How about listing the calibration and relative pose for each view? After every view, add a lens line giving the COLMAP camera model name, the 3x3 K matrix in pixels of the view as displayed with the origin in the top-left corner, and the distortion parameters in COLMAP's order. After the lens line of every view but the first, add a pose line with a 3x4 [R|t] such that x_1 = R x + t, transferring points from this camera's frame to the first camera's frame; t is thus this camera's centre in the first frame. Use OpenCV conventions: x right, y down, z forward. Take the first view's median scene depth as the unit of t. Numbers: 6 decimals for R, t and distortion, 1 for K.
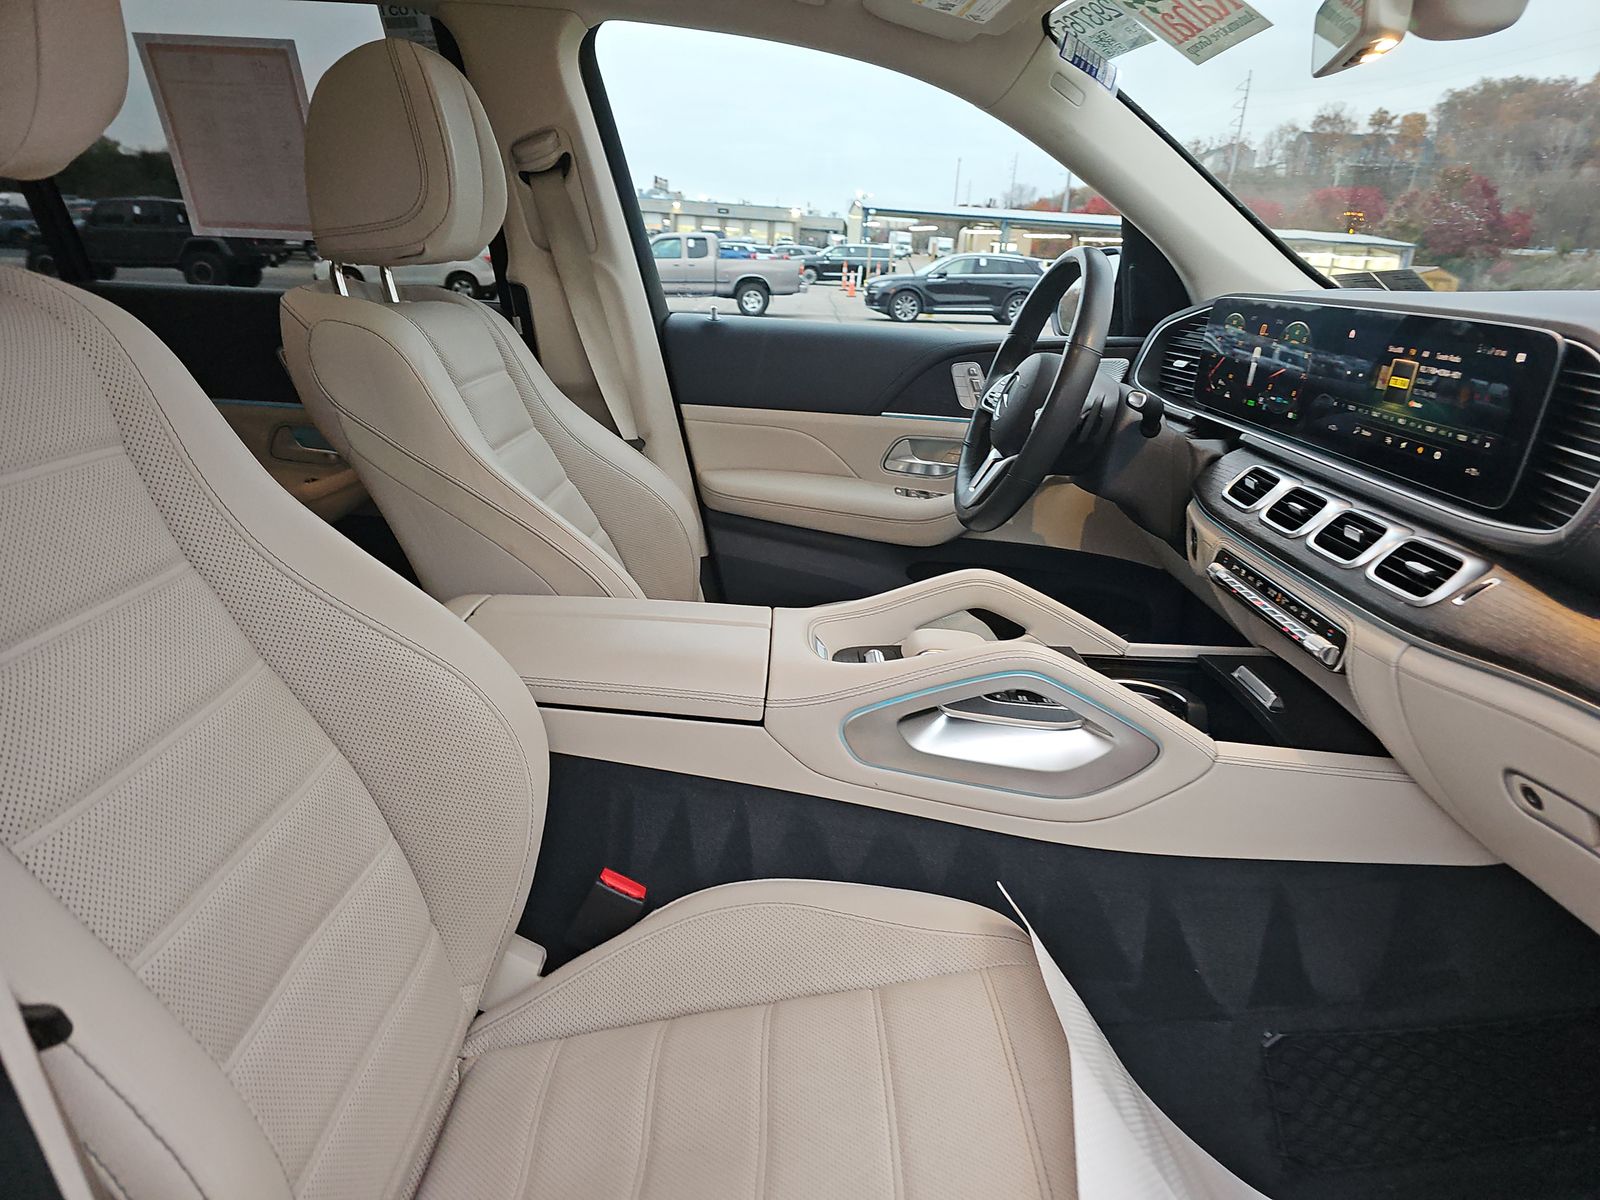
lens RADIAL K [[1035.4, 0, 808.3], [0, 1035.4, 606.7], [0, 0, 1]] dist [0.040880, -0.041161]
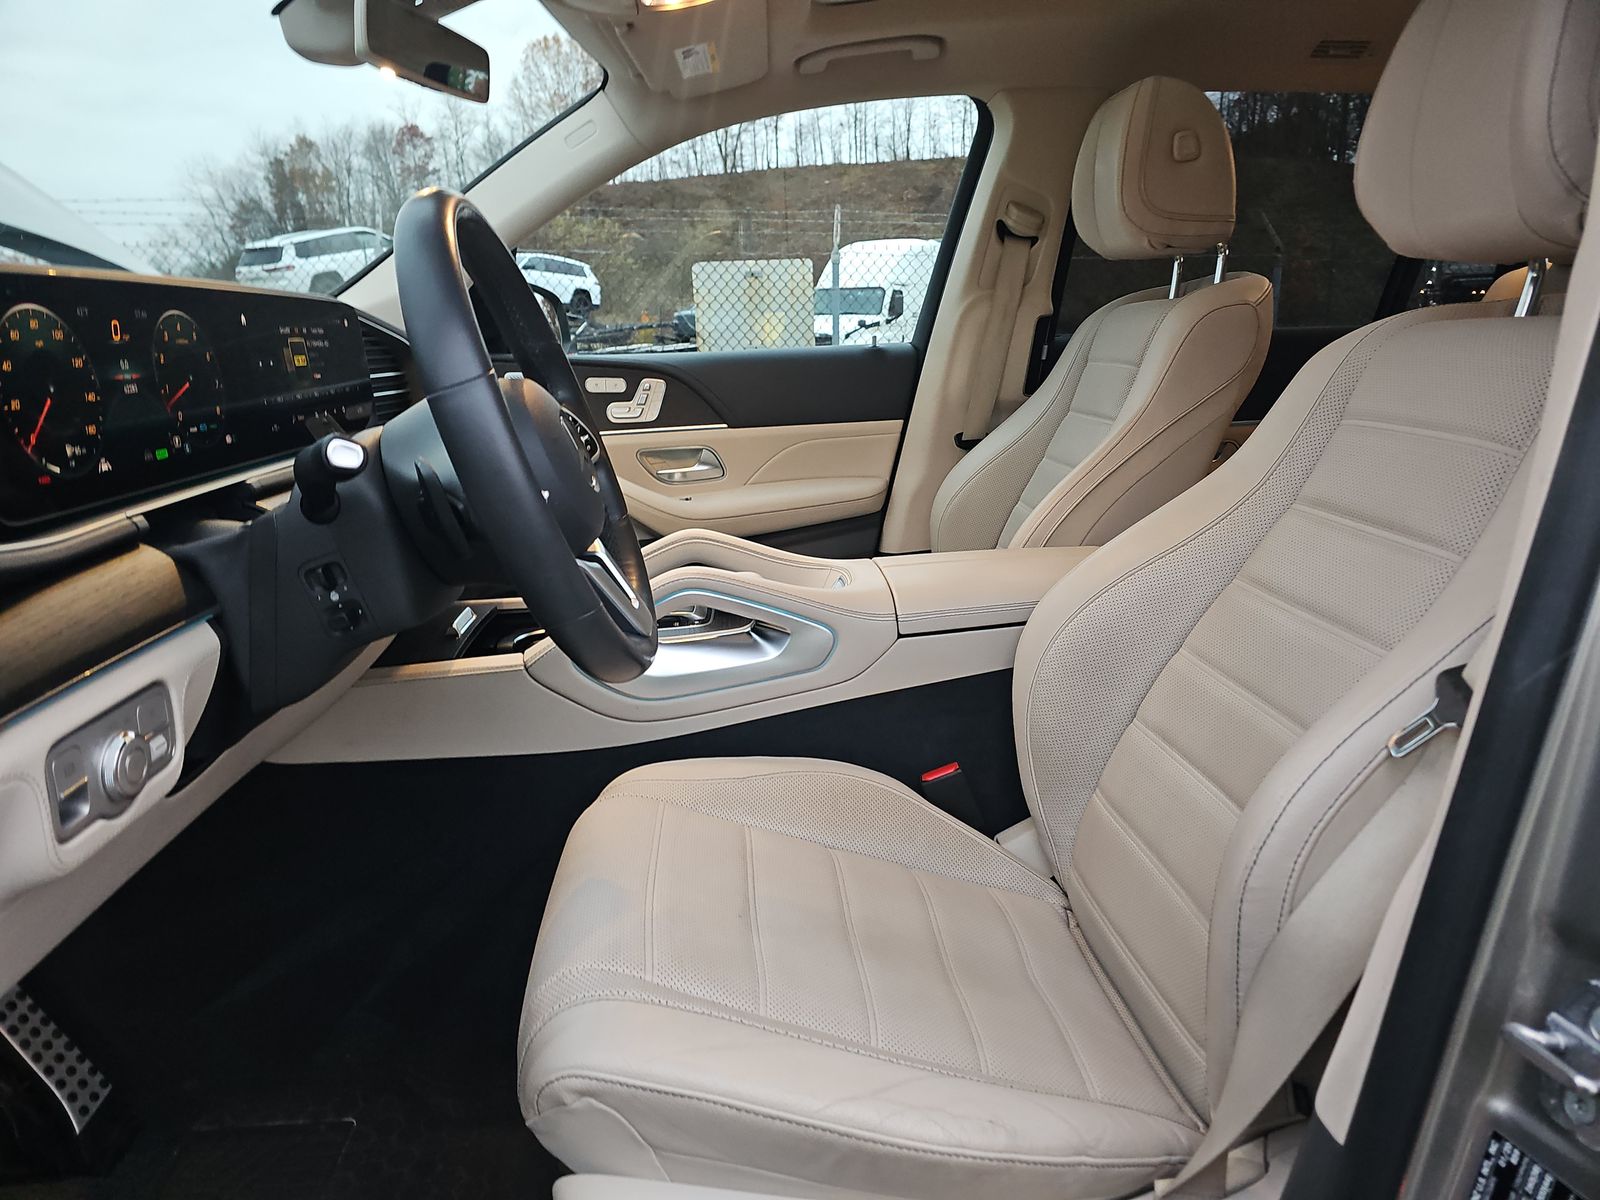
lens RADIAL K [[1035.4, 0, 808.3], [0, 1035.4, 606.7], [0, 0, 1]] dist [0.040880, -0.041161]
pose [[-0.996349, -0.017075, -0.083654, 0.151376], [-0.060161, 0.835634, 0.545983, -0.643795], [0.060581, 0.549022, -0.833610, 2.151527]]
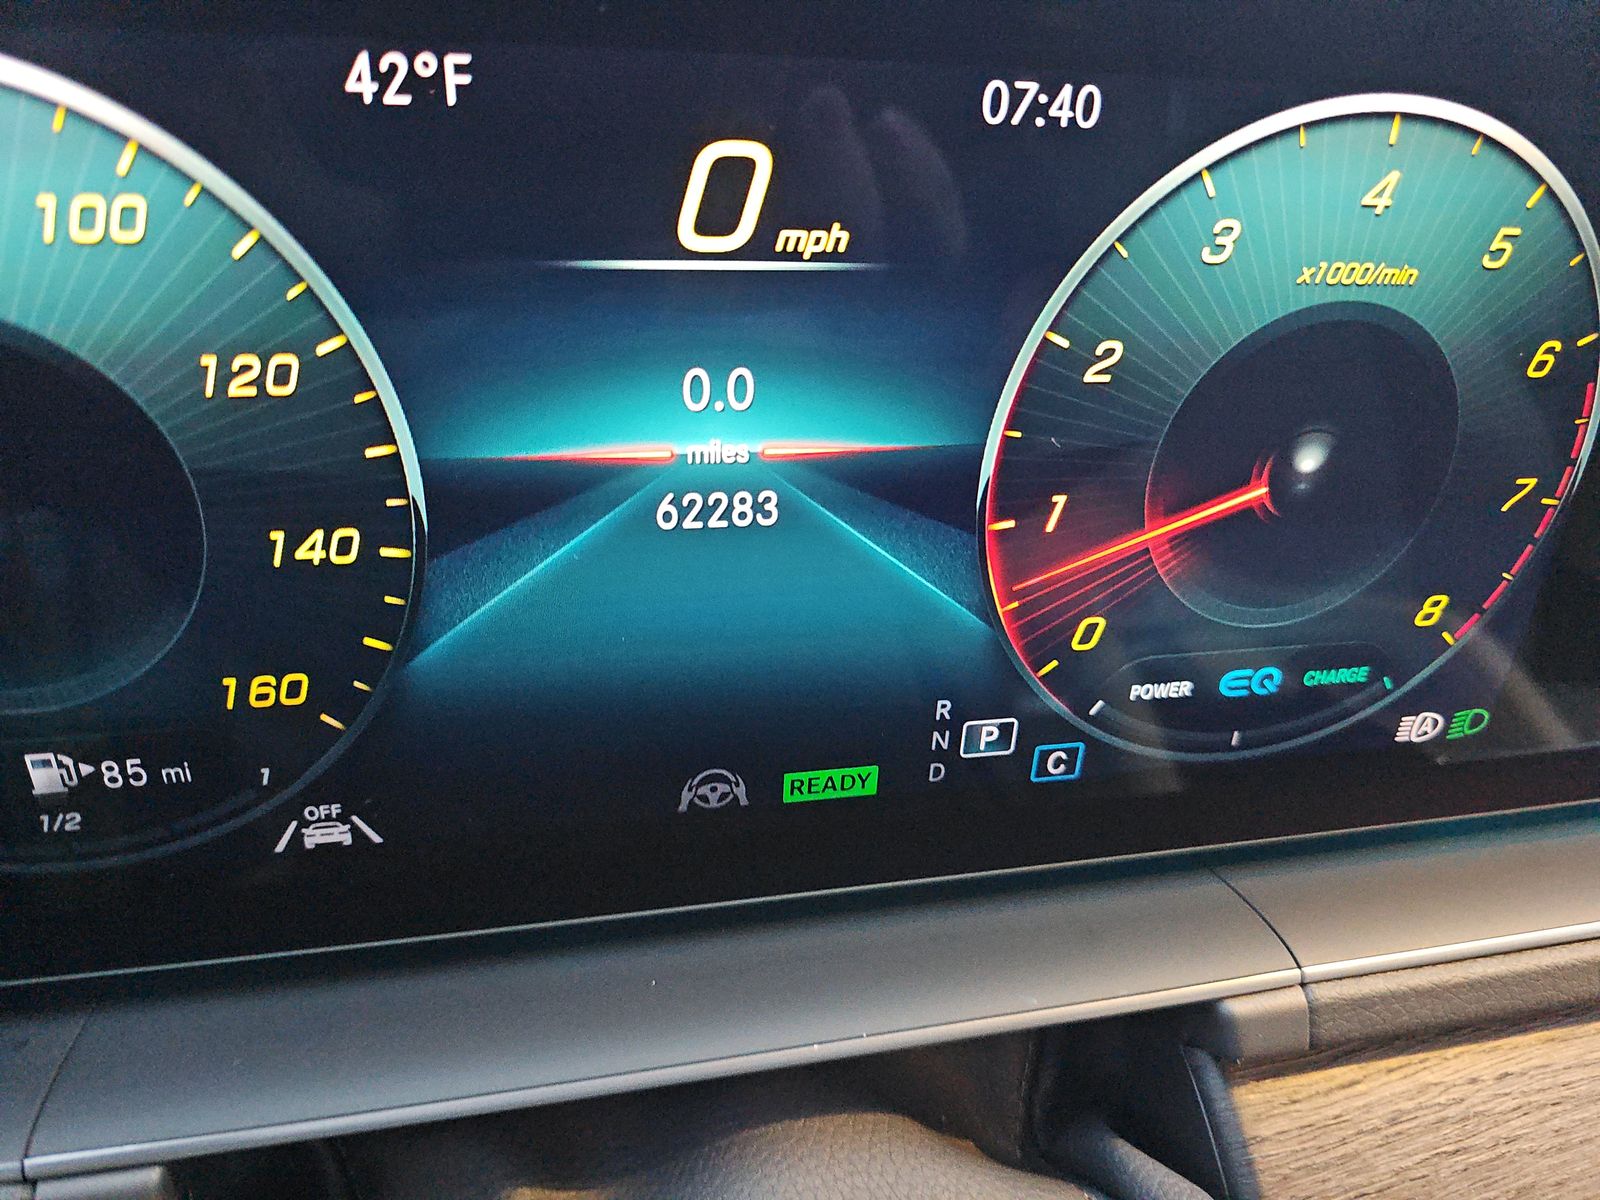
lens RADIAL K [[1083.3, 0, 800.0], [0, 1083.3, 600.0], [0, 0, 1]] dist [0.004608, -0.041724]
pose [[-0.189596, -0.561736, 0.805298, 0.456929], [0.247547, 0.766332, 0.592837, -0.403126], [-0.950144, 0.311748, -0.006237, 1.376908]]
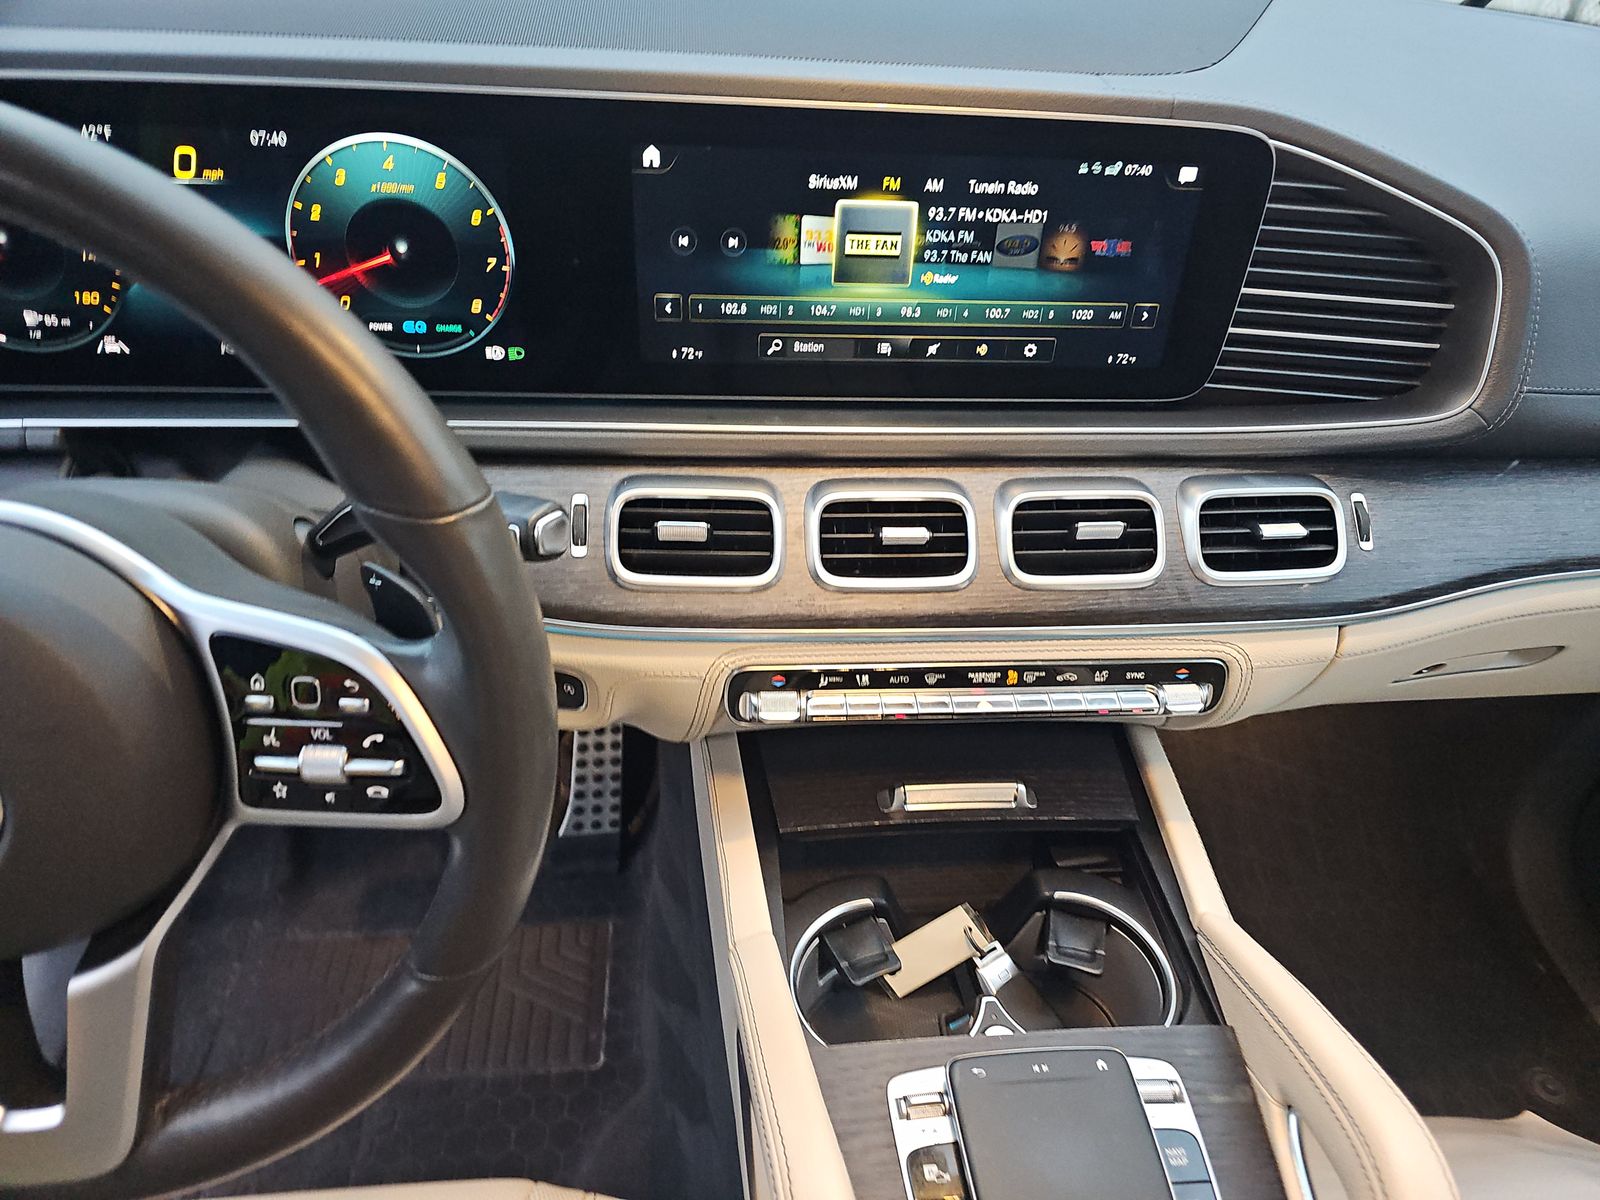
lens RADIAL K [[1035.4, 0, 808.3], [0, 1035.4, 606.7], [0, 0, 1]] dist [0.040880, -0.041161]
pose [[-0.078952, -0.654324, 0.752082, 0.053110], [0.259569, 0.714920, 0.649241, -0.459821], [-0.962492, 0.246476, 0.113398, 1.075496]]
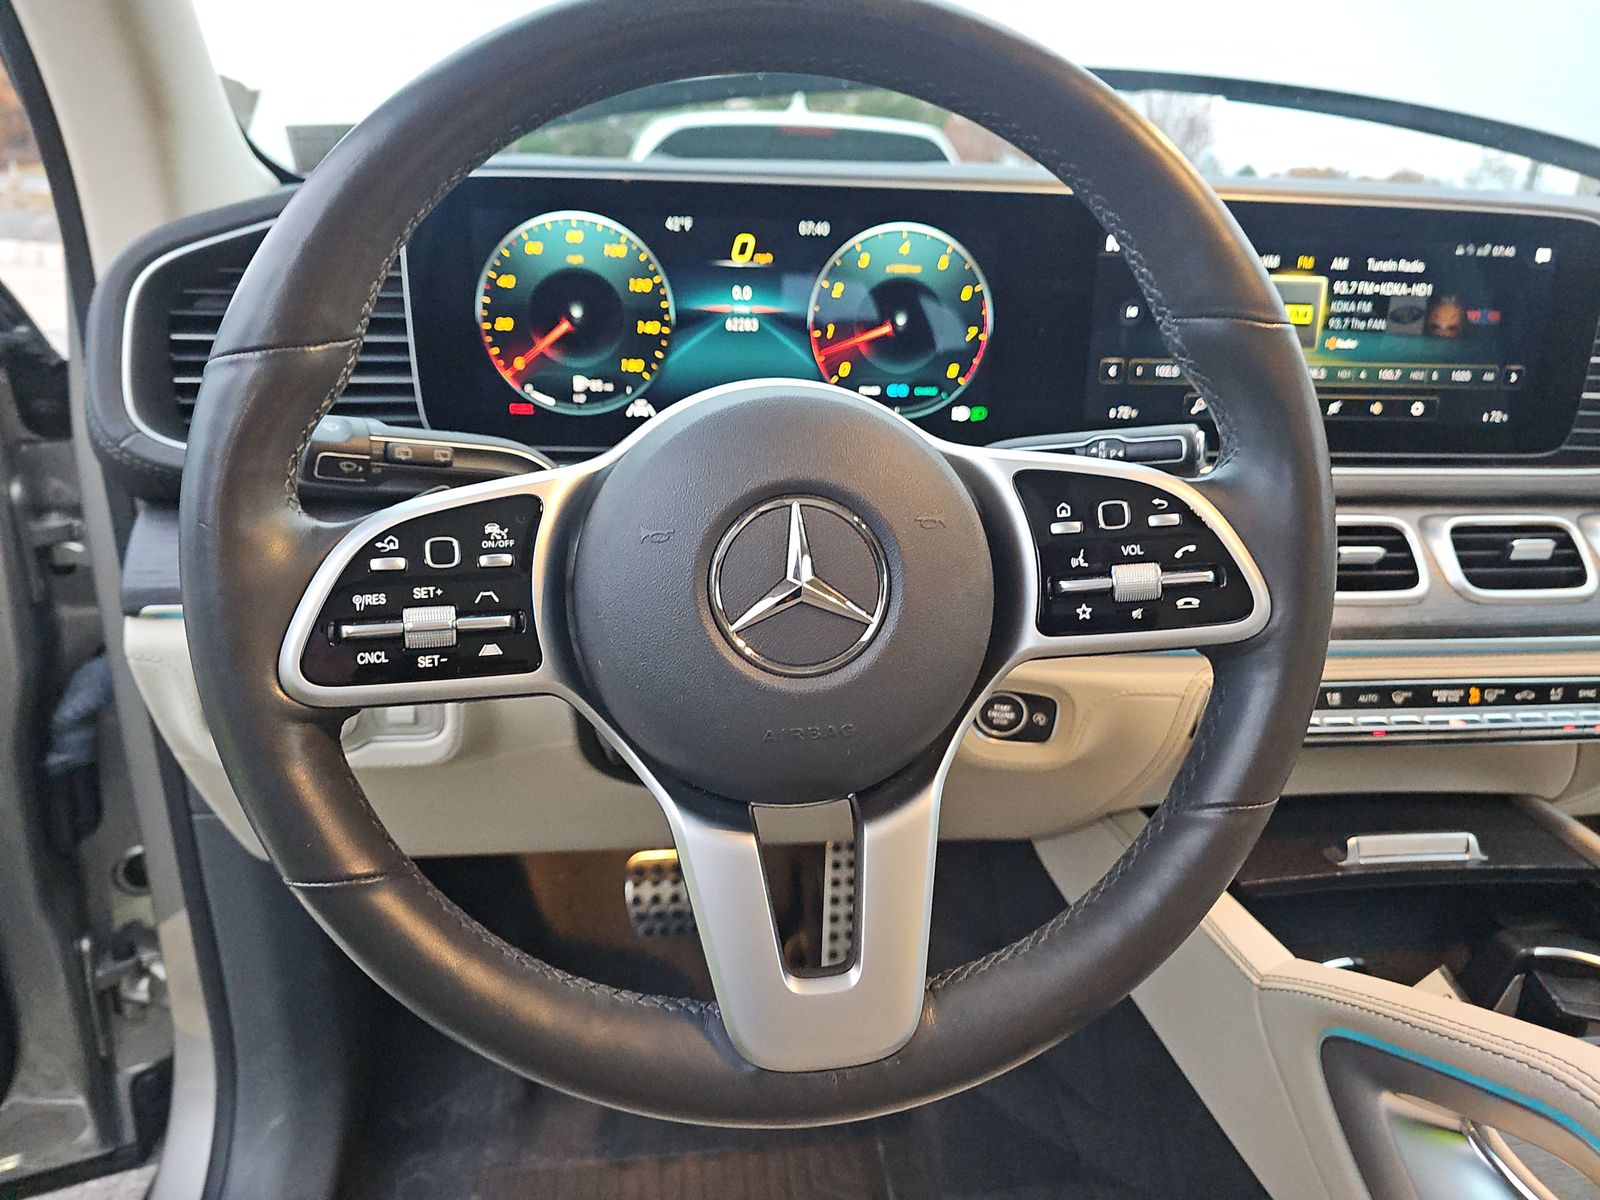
lens RADIAL K [[1040.8, 0, 794.2], [0, 1040.8, 593.2], [0, 0, 1]] dist [0.042654, -0.052206]
pose [[-0.099481, -0.365612, 0.925436, -0.038127], [0.285099, 0.880583, 0.378539, -0.408553], [-0.953322, 0.301498, 0.016634, 1.391218]]
